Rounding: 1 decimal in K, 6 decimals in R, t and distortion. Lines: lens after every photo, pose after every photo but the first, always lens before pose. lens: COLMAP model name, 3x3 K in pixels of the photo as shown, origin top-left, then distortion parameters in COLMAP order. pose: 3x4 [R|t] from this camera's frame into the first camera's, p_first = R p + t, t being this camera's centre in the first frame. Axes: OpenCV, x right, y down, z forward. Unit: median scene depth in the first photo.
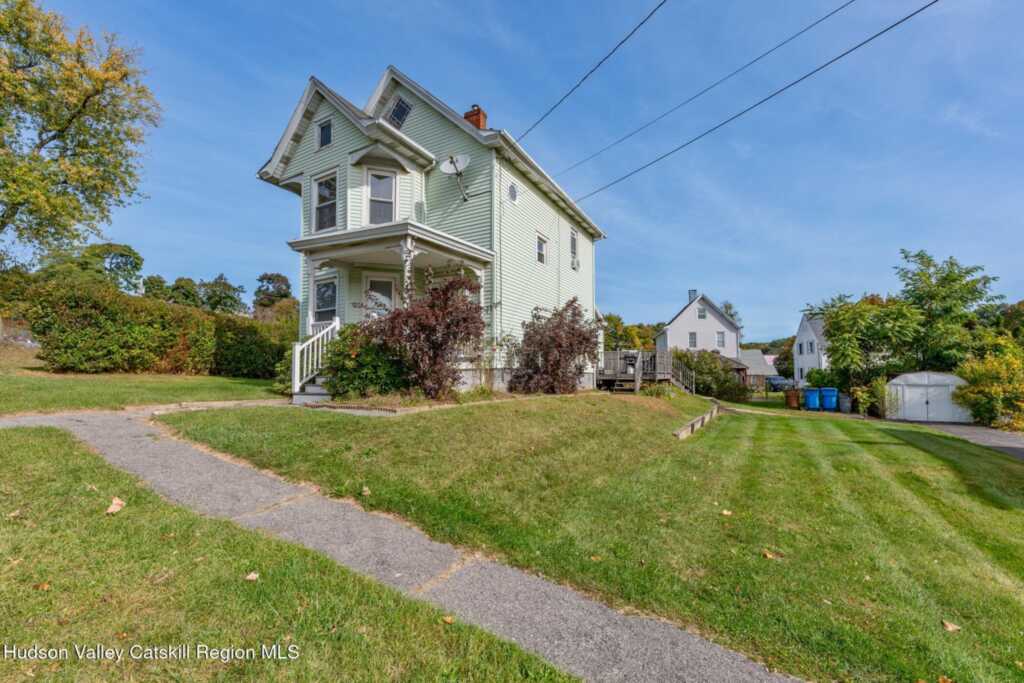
lens RADIAL K [[410.1, 0, 512.0], [0, 410.1, 341.5], [0, 0, 1]] dist [-0.000689, 0.000182]
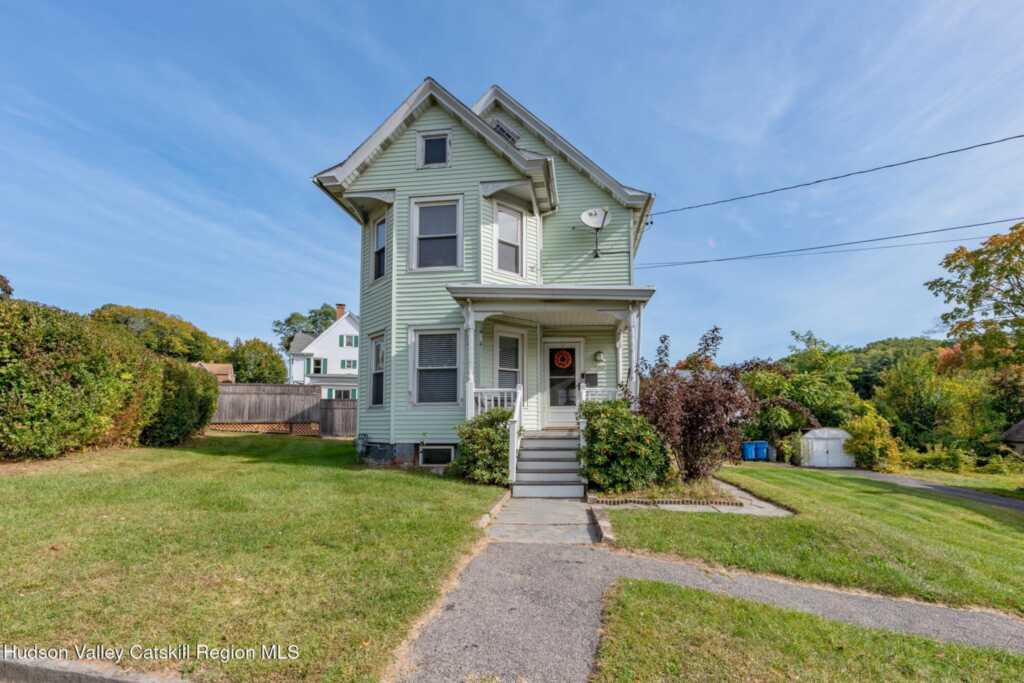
lens RADIAL K [[440.6, 0, 516.0], [0, 440.6, 374.5], [0, 0, 1]] dist [0.001437, 0.000010]
pose [[0.928106, 0.034847, 0.370681, -0.456415], [-0.027309, 0.999300, -0.025567, -0.034377], [-0.371313, 0.013606, 0.928408, 0.105046]]
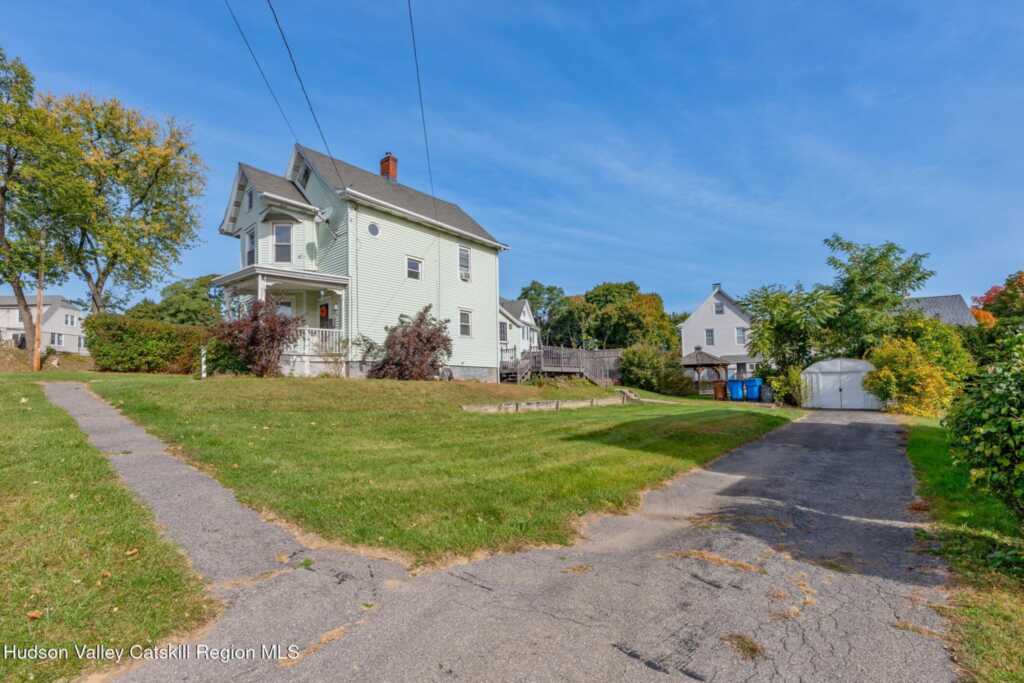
lens RADIAL K [[437.3, 0, 505.3], [0, 437.3, 352.1], [0, 0, 1]] dist [-0.000094, -0.000147]
pose [[0.977360, -0.033024, -0.208991, 0.523693], [0.034119, 0.999416, 0.001637, 0.034249], [0.208815, -0.008730, 0.977916, -0.223062]]
